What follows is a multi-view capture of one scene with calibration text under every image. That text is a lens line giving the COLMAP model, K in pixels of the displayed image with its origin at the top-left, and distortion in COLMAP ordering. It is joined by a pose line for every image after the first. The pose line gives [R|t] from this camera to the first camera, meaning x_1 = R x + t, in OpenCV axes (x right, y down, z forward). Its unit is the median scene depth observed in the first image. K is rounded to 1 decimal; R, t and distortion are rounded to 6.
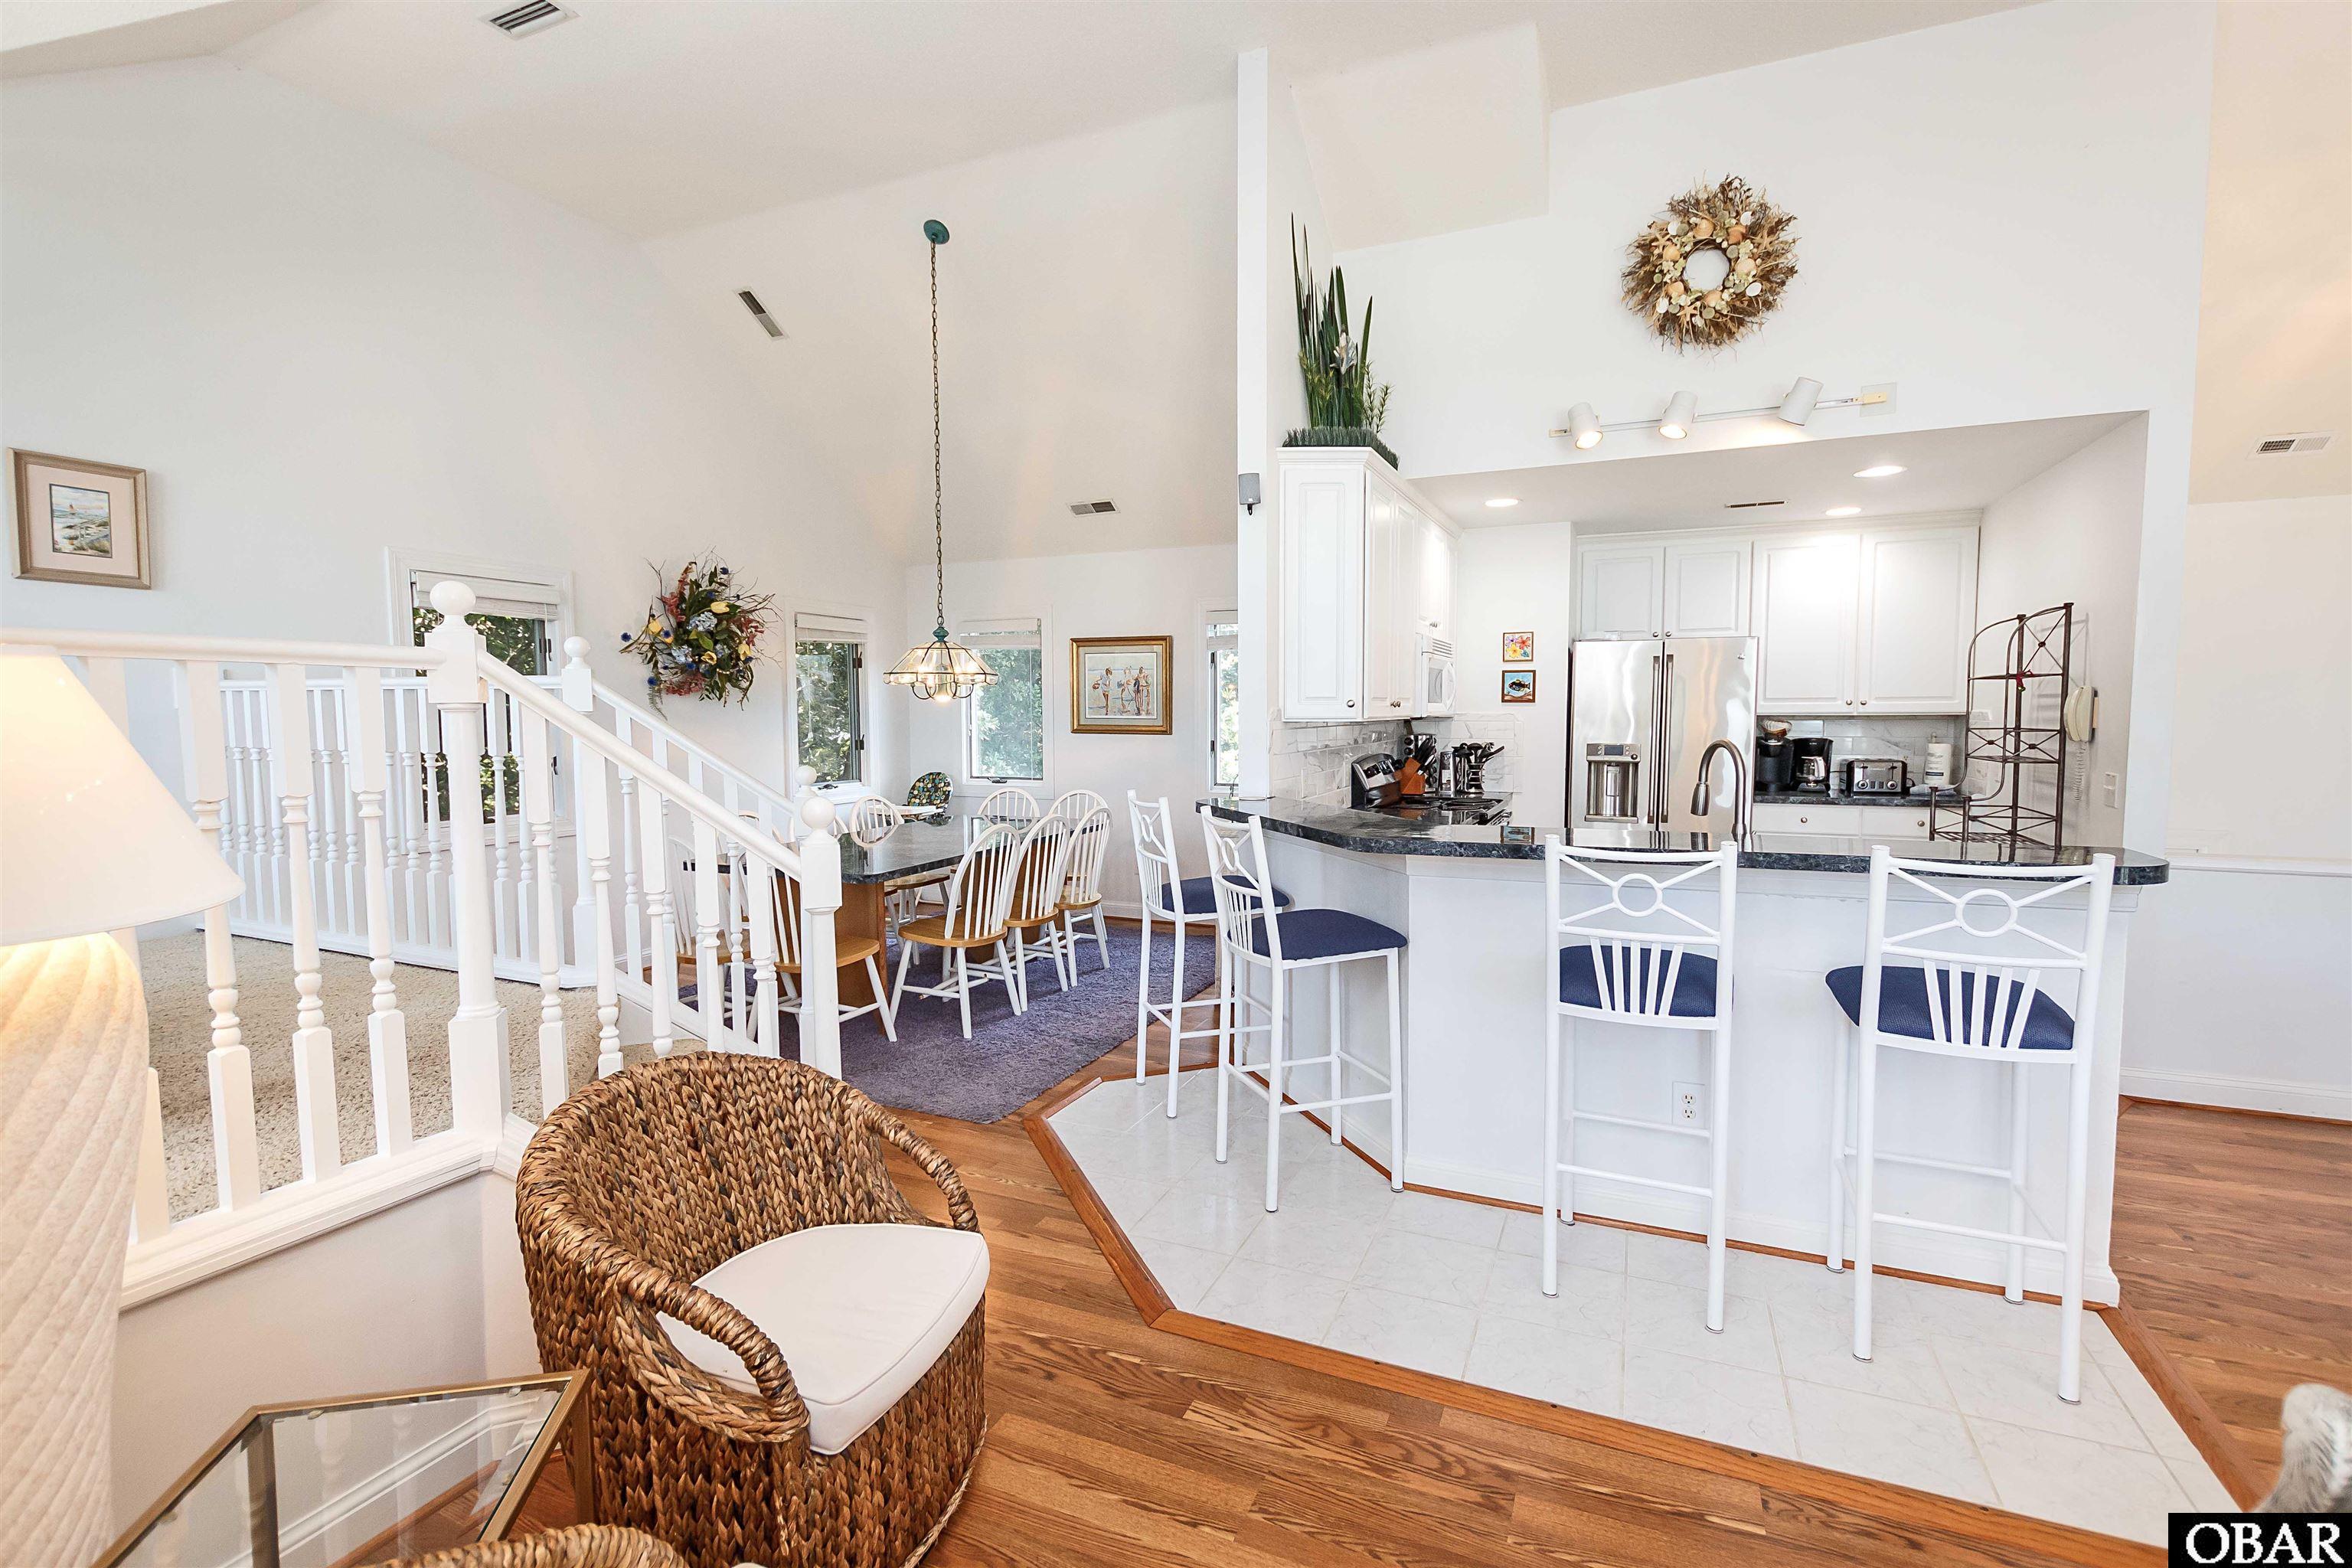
lens RADIAL K [[1068.2, 0, 1161.6], [0, 1068.2, 781.1], [0, 0, 1]] dist [0.004359, -0.000865]
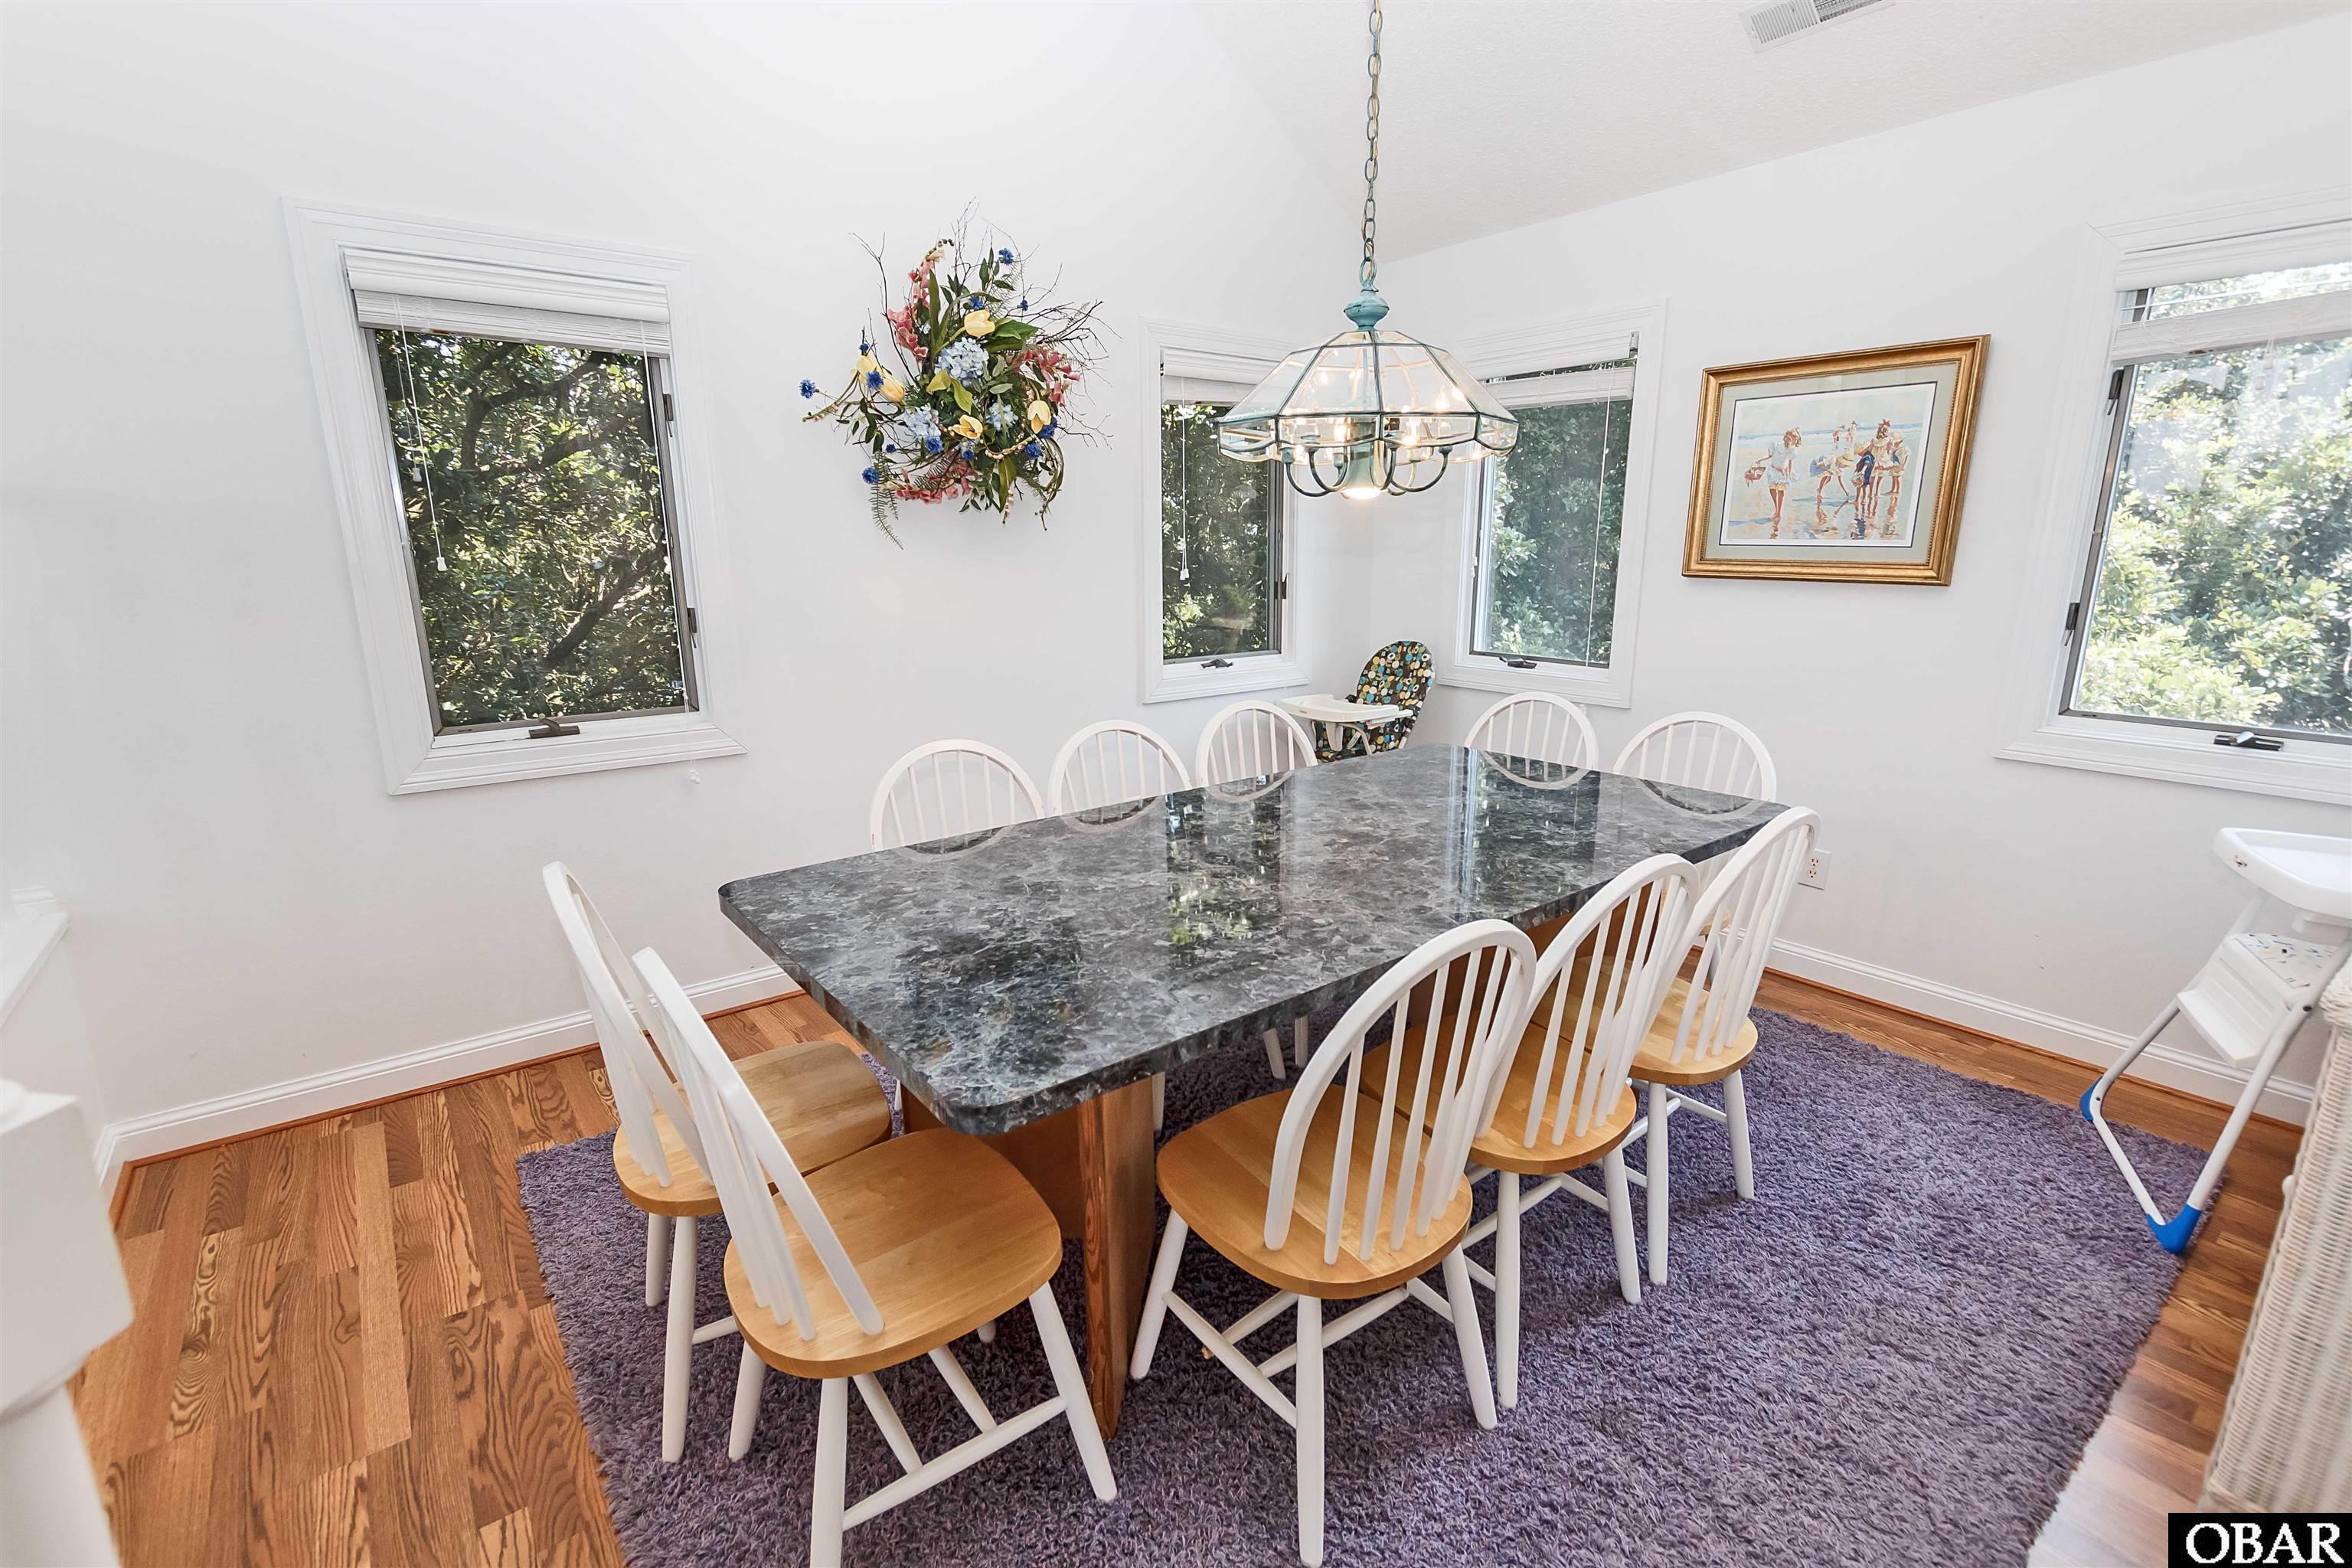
lens RADIAL K [[1068.2, 0, 1181.0], [0, 1068.2, 785.2], [0, 0, 1]] dist [0.004359, -0.000865]
pose [[0.888658, 0.103037, -0.446844, -0.077034], [-0.028665, 0.985006, 0.170123, -0.035906], [0.457673, -0.138373, 0.878287, 0.588609]]
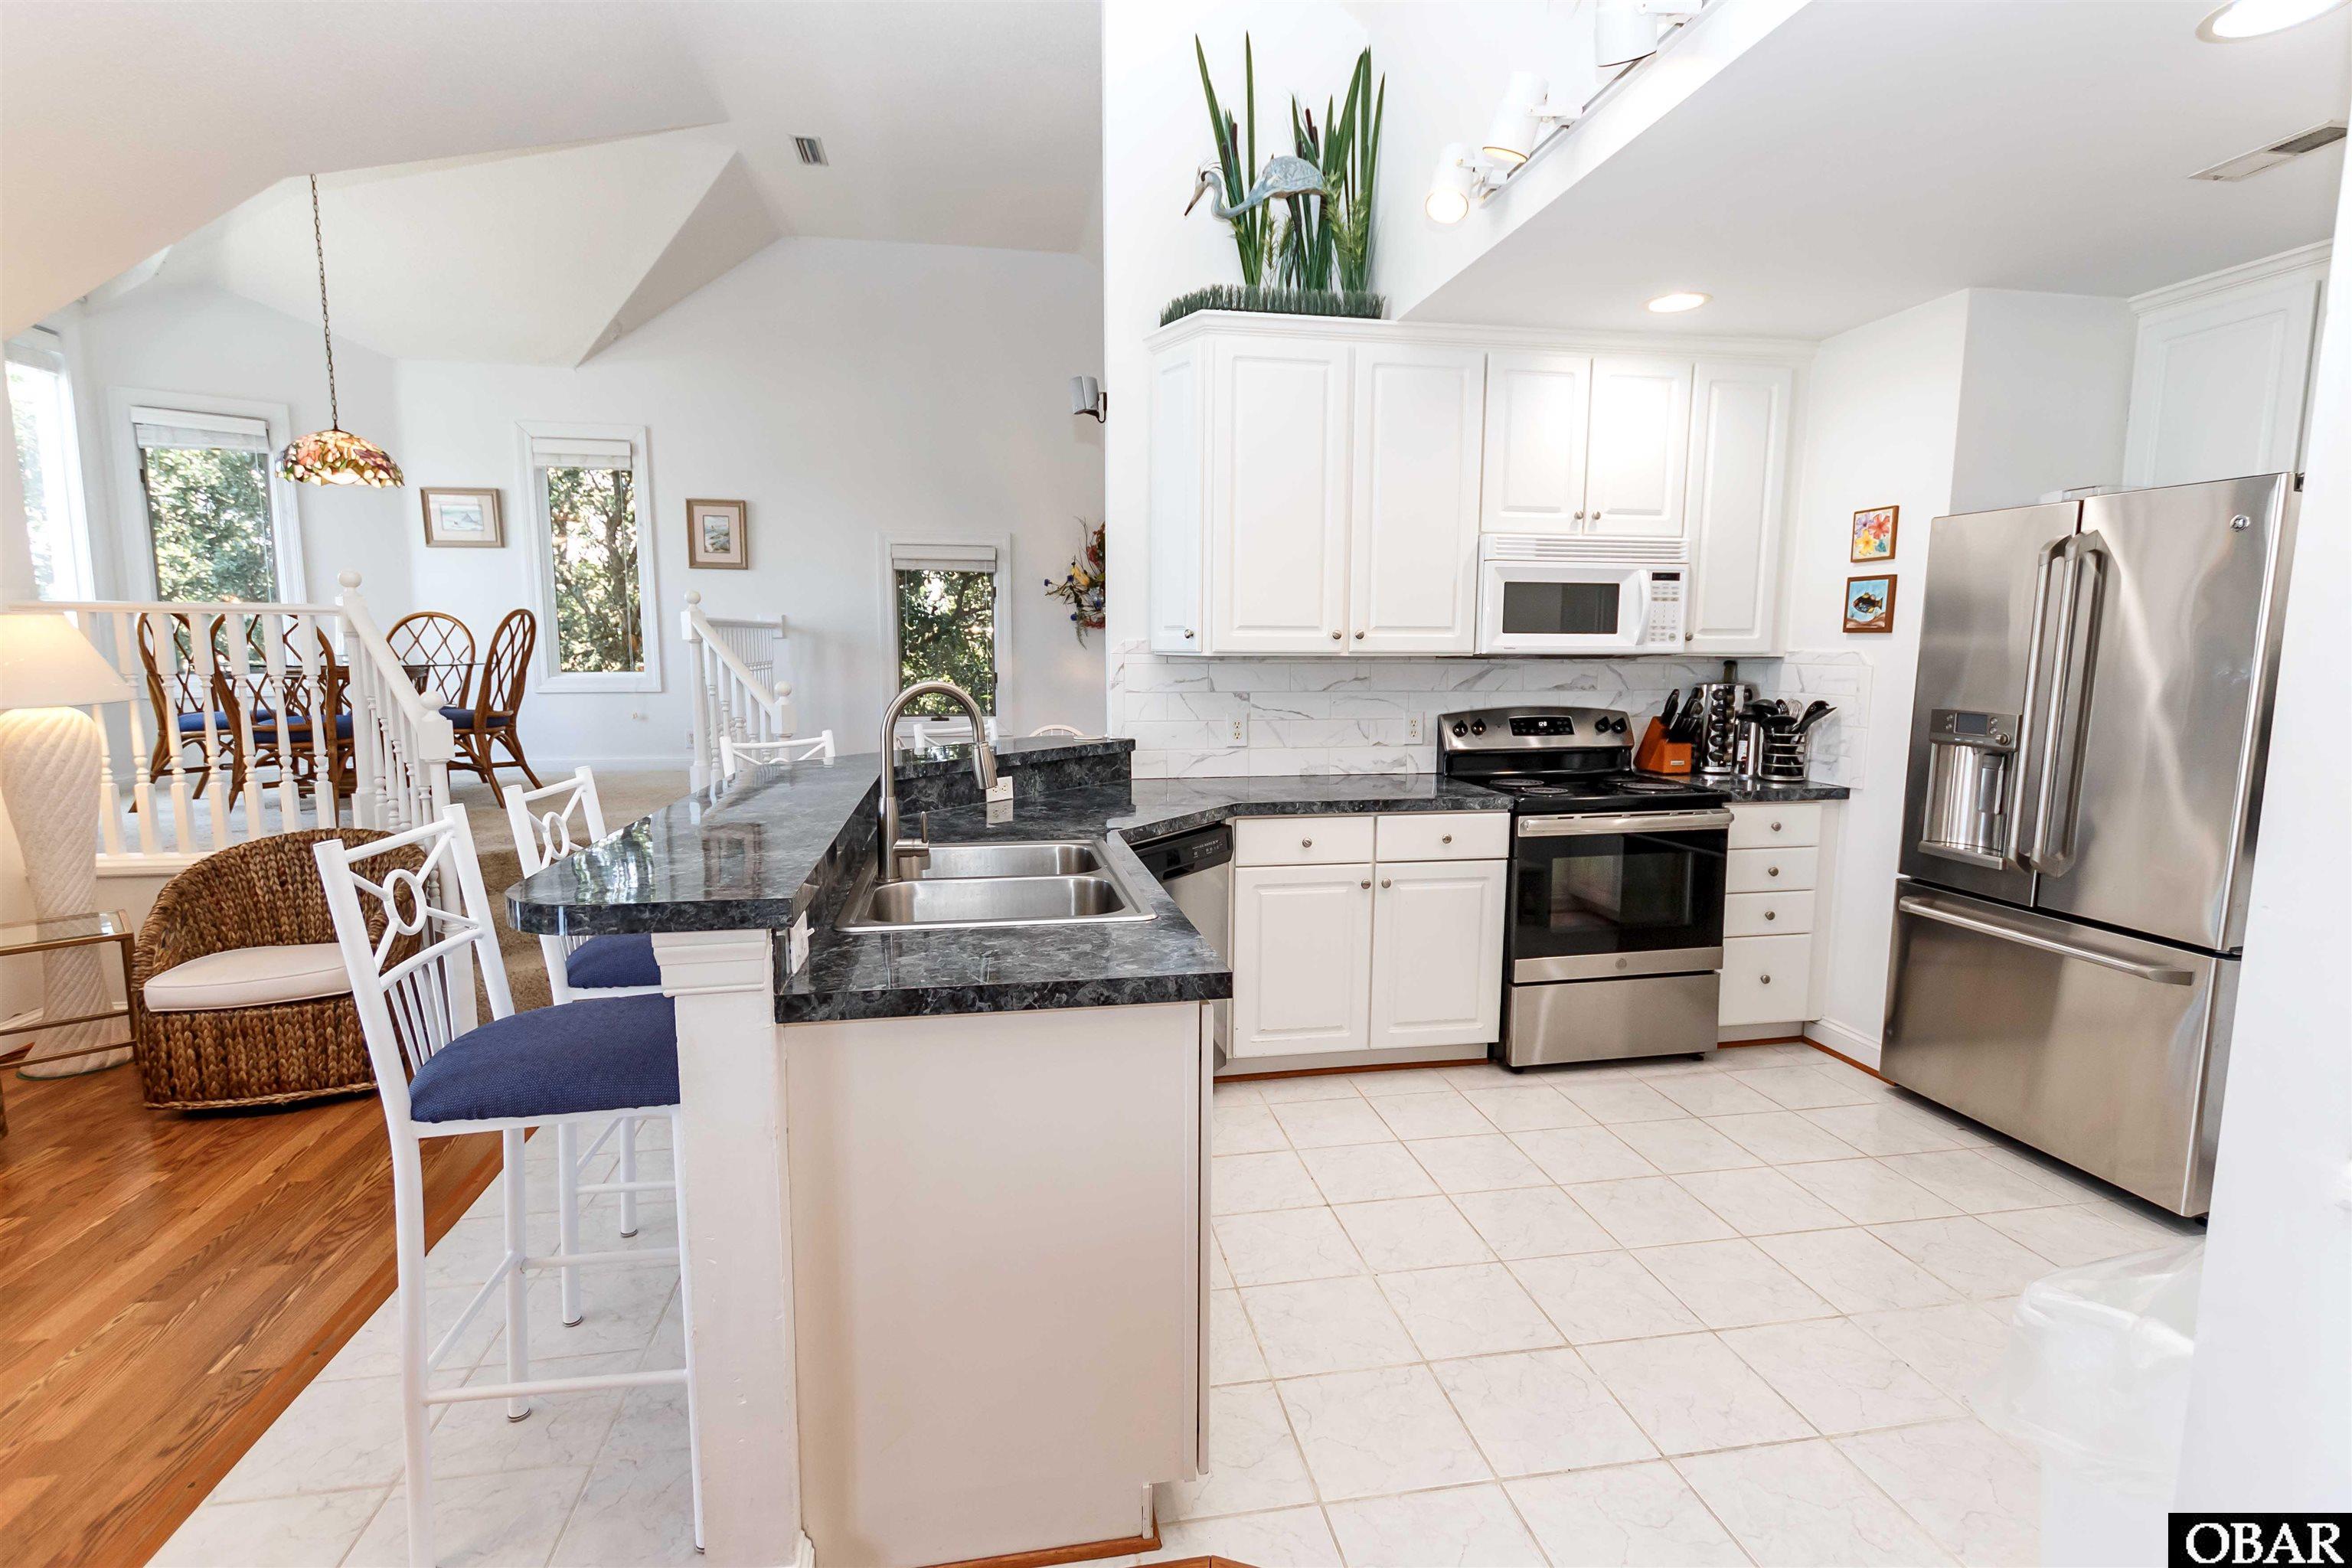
lens RADIAL K [[1068.2, 0, 1160.4], [0, 1068.2, 788.1], [0, 0, 1]] dist [0.004359, -0.000865]
pose [[0.570862, 0.115526, -0.812878, 0.629201], [-0.060861, 0.993282, 0.098425, -0.025814], [0.818787, -0.006715, 0.574057, 0.381485]]
